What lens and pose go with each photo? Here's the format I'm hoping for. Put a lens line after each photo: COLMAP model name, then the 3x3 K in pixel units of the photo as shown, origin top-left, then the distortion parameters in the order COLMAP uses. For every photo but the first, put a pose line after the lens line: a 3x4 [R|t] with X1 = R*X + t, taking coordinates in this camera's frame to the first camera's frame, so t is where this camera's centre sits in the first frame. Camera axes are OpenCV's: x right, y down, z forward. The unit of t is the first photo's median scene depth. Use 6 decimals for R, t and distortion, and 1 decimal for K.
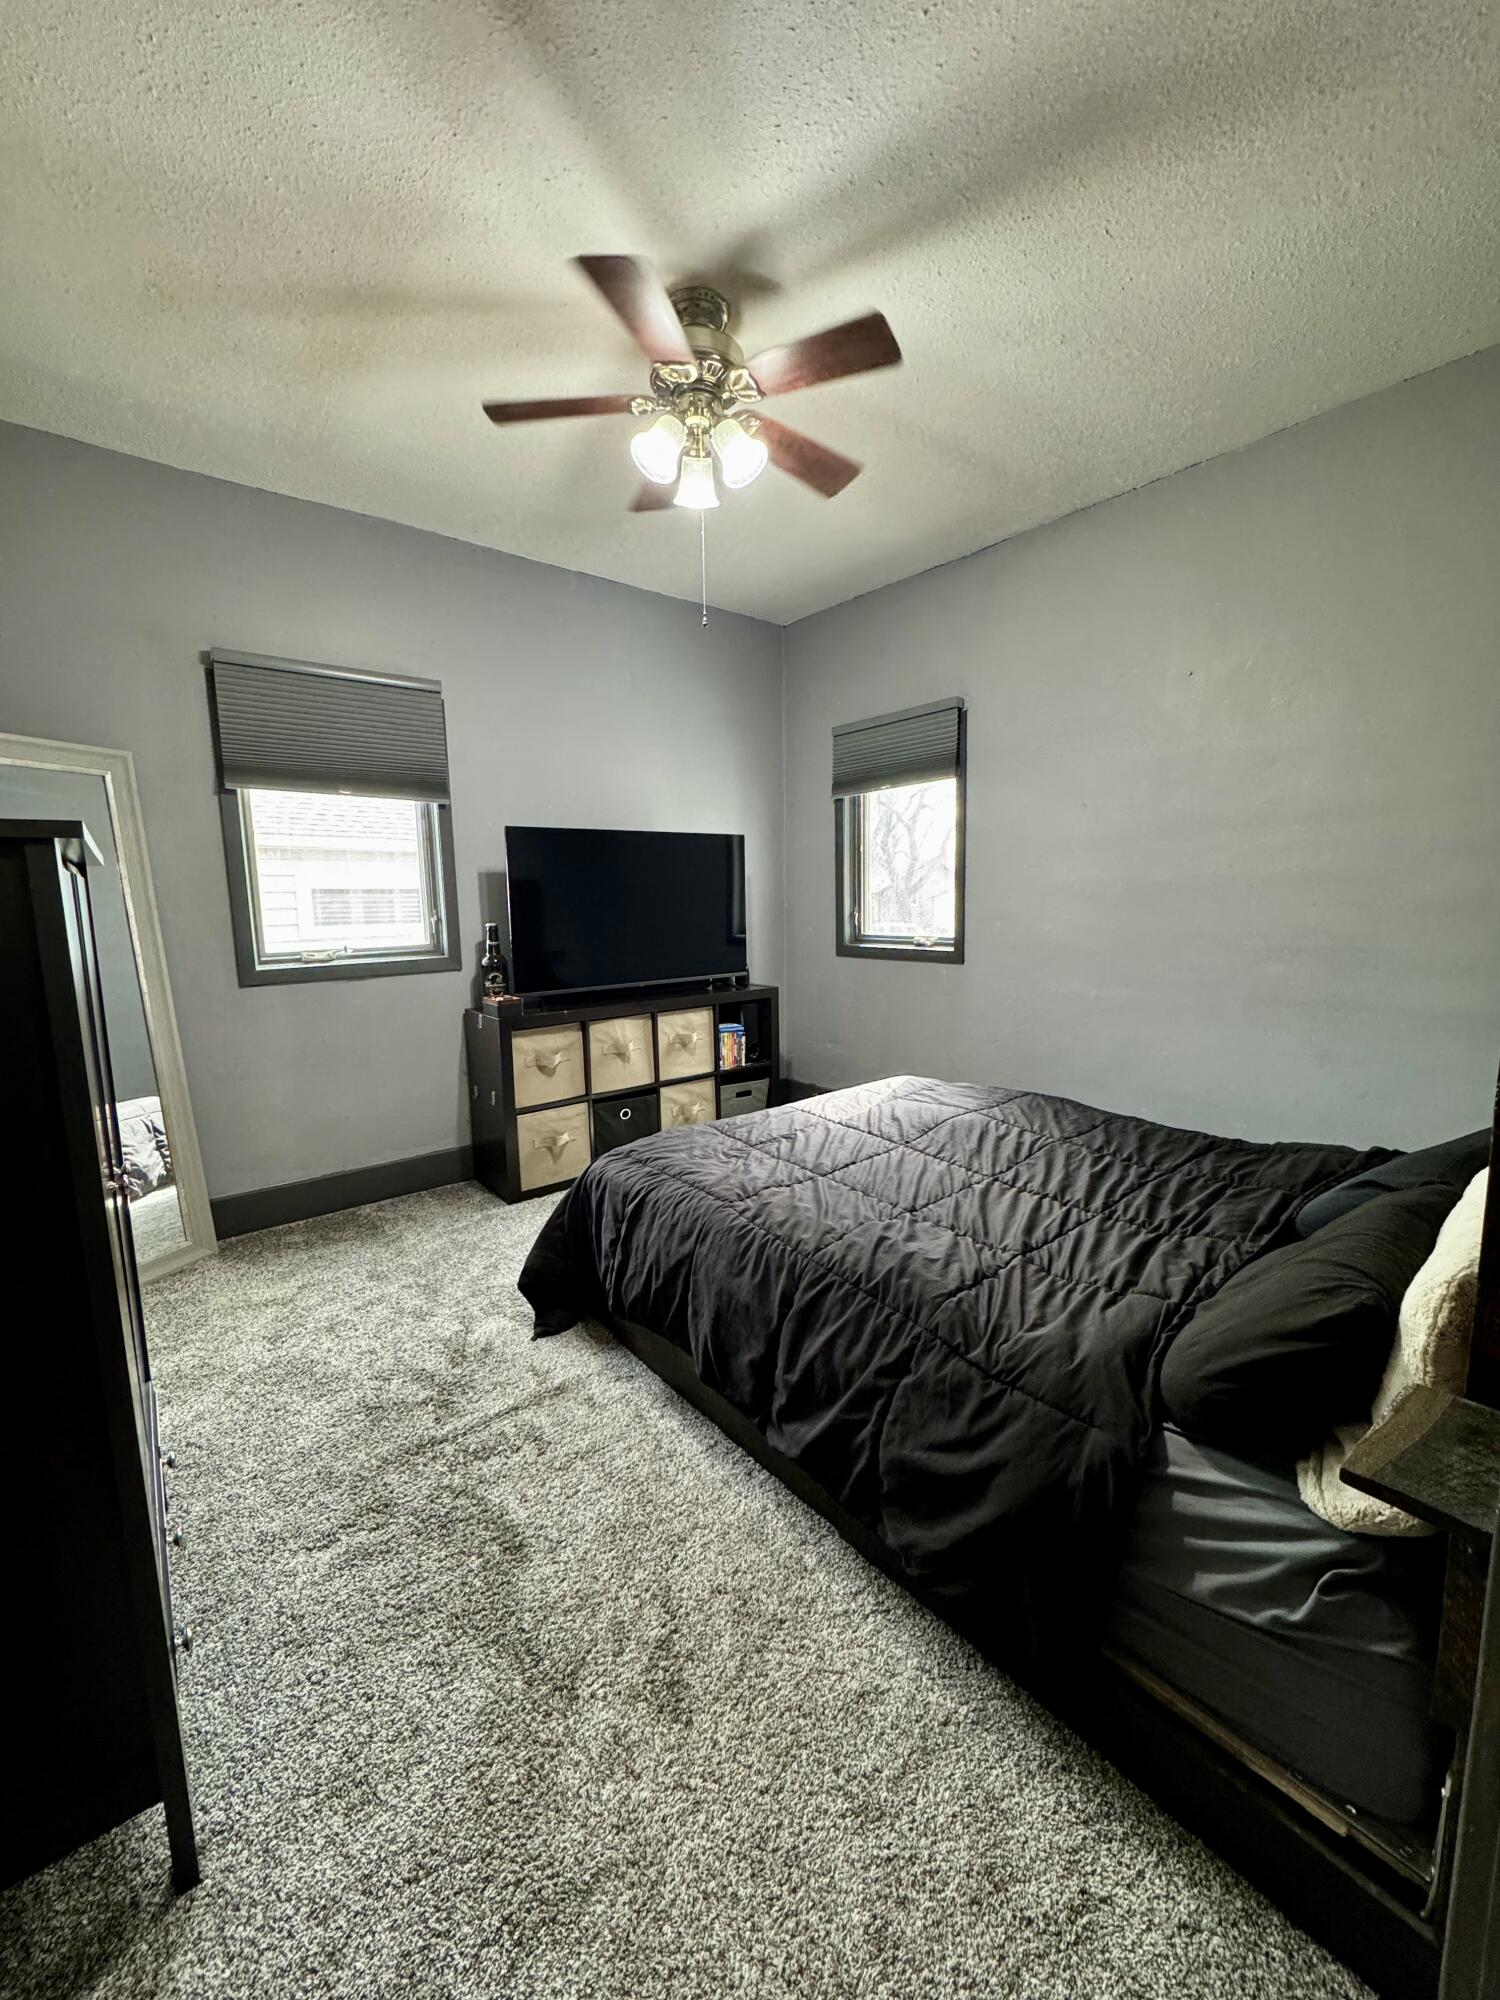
lens RADIAL K [[793.9, 0, 749.9], [0, 793.9, 995.7], [0, 0, 1]] dist [0.000139, -0.000019]
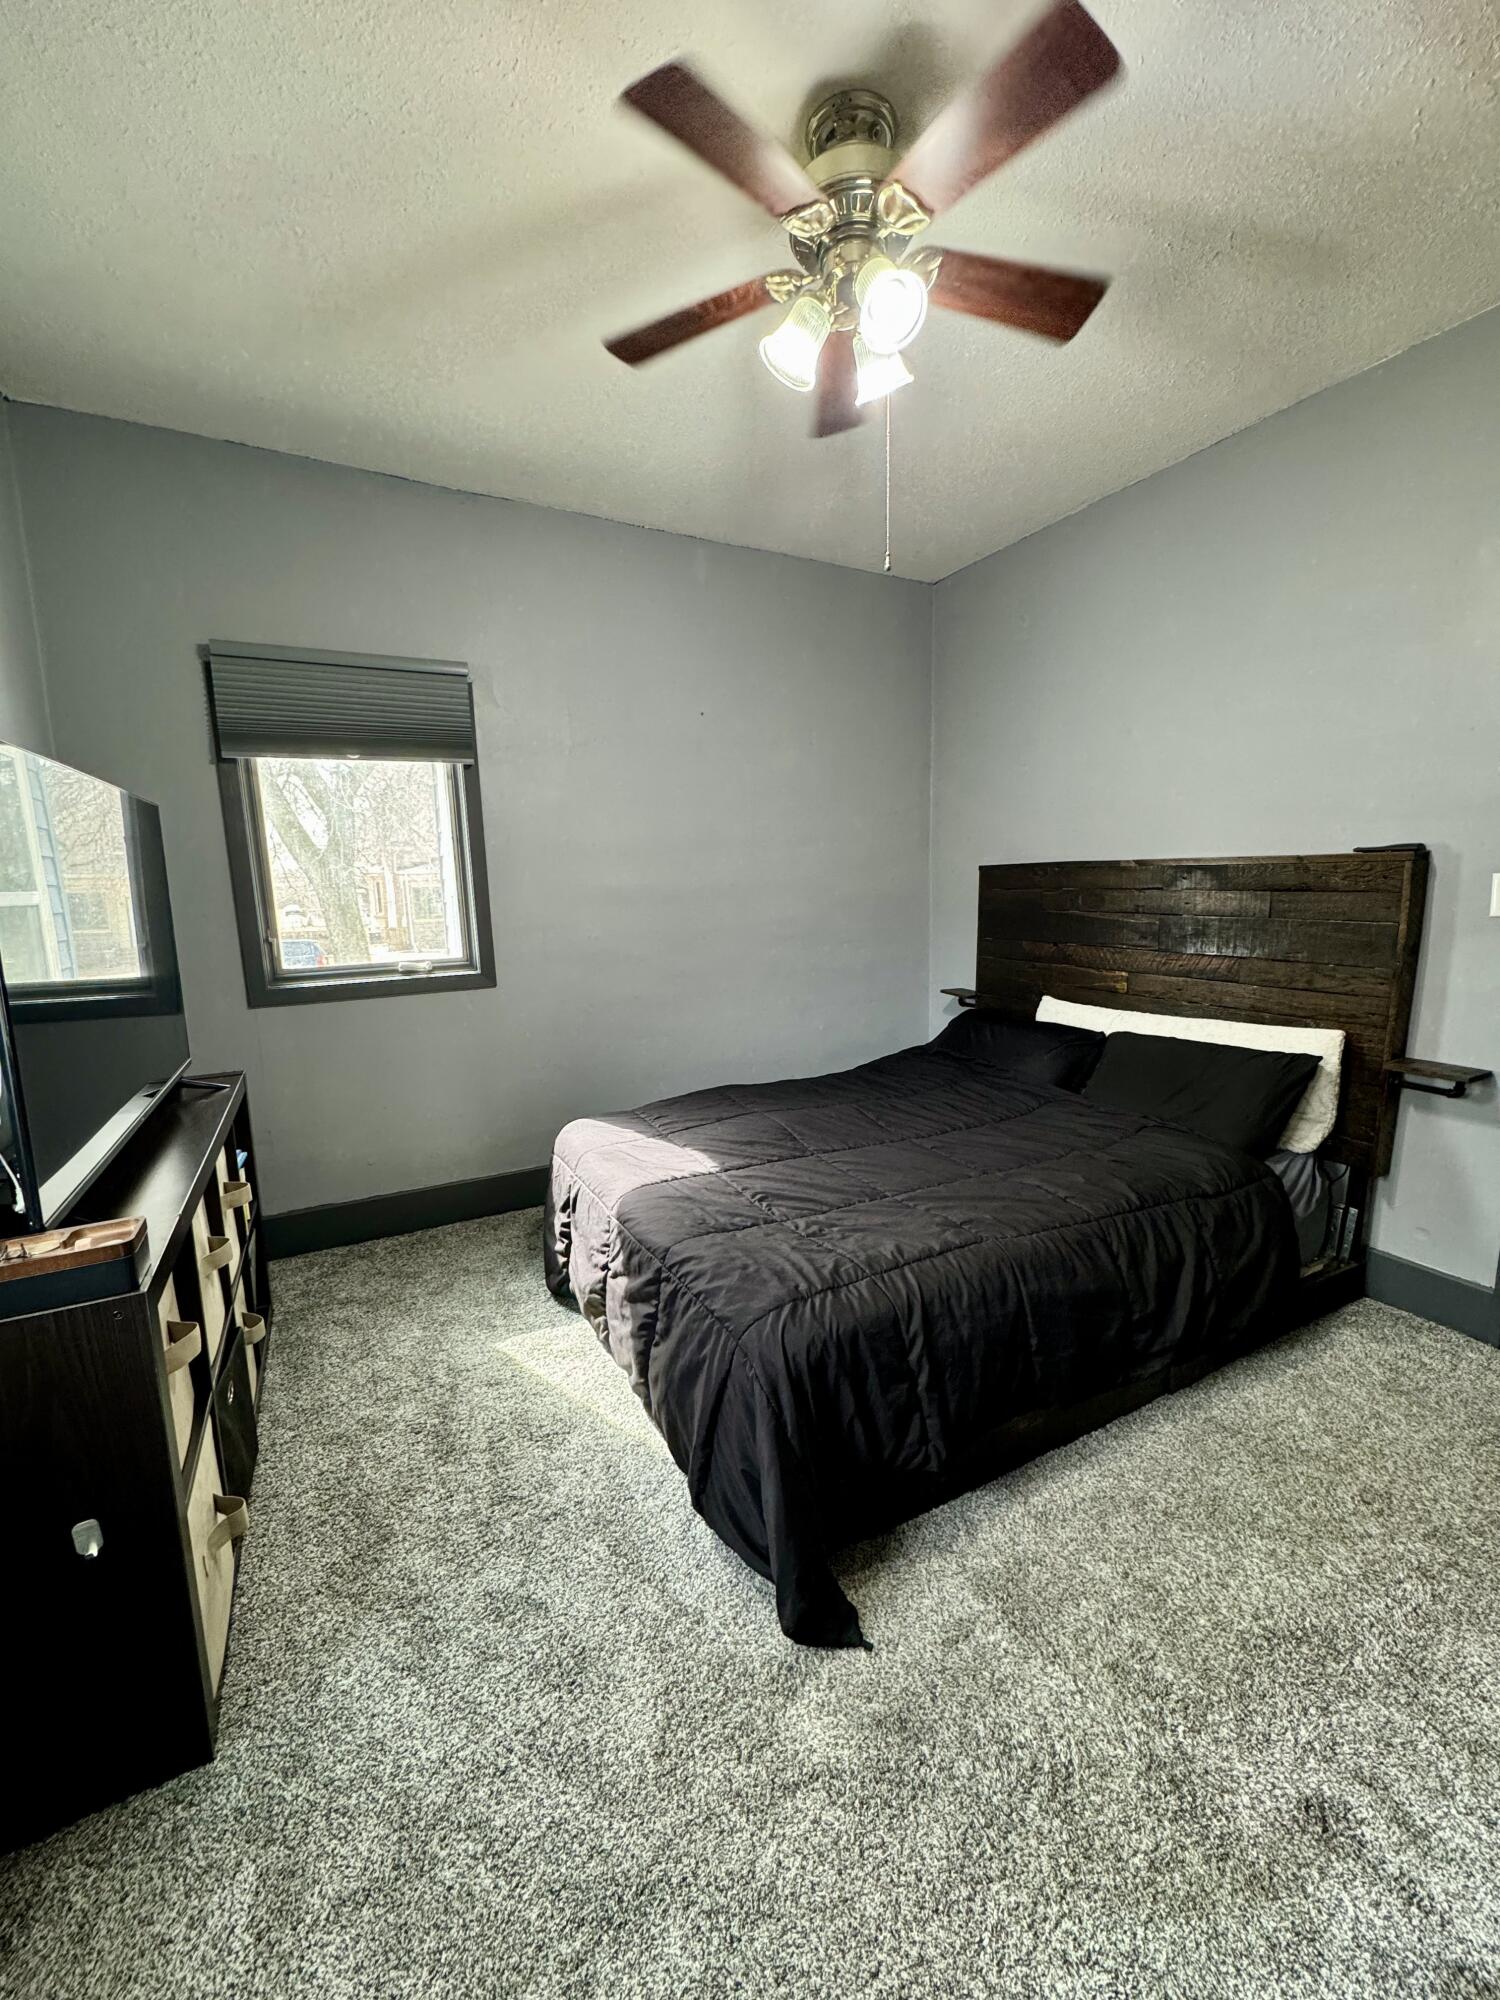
lens RADIAL K [[796.7, 0, 754.6], [0, 796.7, 997.8], [0, 0, 1]] dist [-0.003496, 0.000332]
pose [[0.194223, -0.136629, 0.971396, -0.496388], [0.149490, 0.982809, 0.108345, -0.078949], [-0.969500, 0.124171, 0.211309, 0.550657]]
